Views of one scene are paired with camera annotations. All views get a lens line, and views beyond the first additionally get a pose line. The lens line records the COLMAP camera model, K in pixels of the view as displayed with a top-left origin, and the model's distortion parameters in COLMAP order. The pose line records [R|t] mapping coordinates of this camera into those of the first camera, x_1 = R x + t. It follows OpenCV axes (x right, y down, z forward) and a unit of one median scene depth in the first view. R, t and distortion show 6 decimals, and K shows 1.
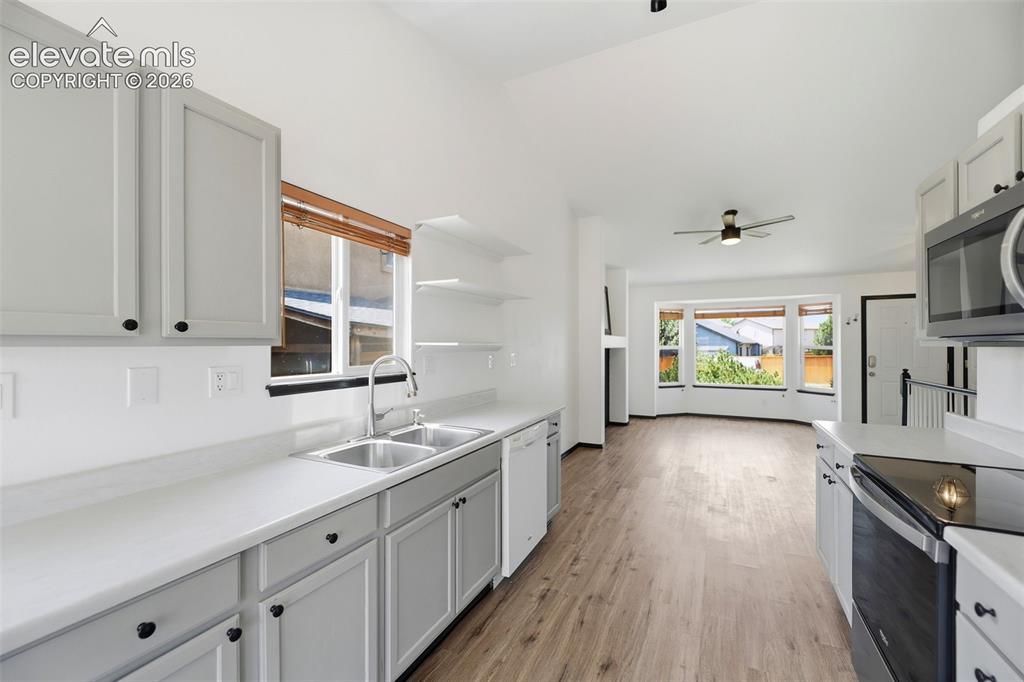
lens RADIAL K [[419.5, 0, 515.1], [0, 419.5, 343.2], [0, 0, 1]] dist [0.000817, -0.001740]
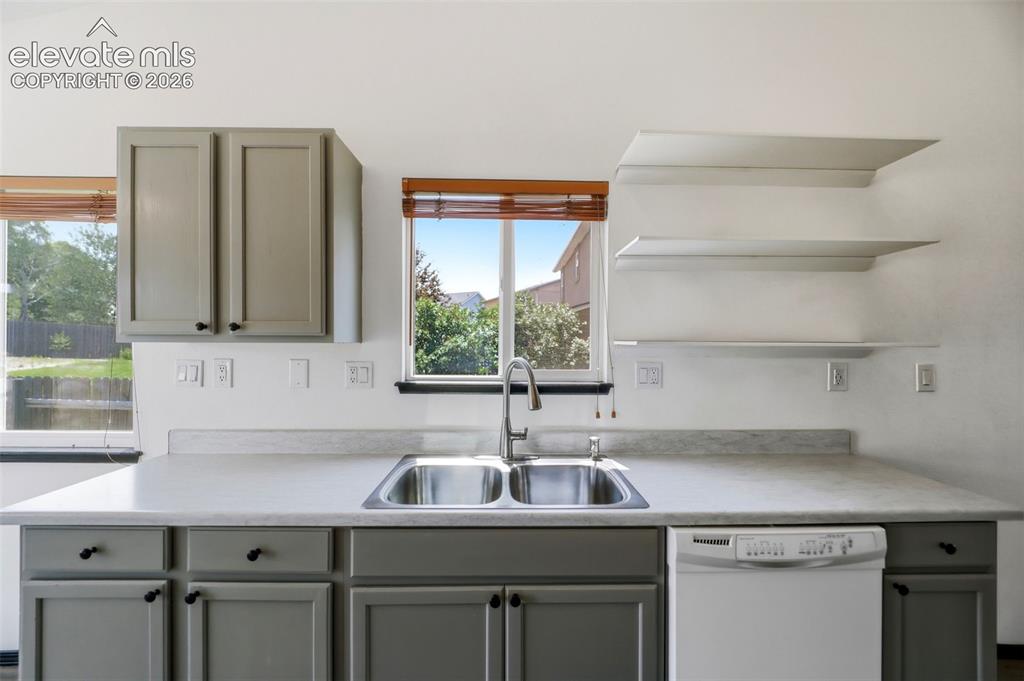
lens RADIAL K [[419.5, 0, 511.4], [0, 419.5, 340.4], [0, 0, 1]] dist [0.000817, -0.001740]
pose [[0.450375, -0.004616, -0.892828, 0.161755], [-0.002798, 0.999974, -0.006582, 0.001501], [0.892835, 0.005463, 0.450351, 0.280736]]
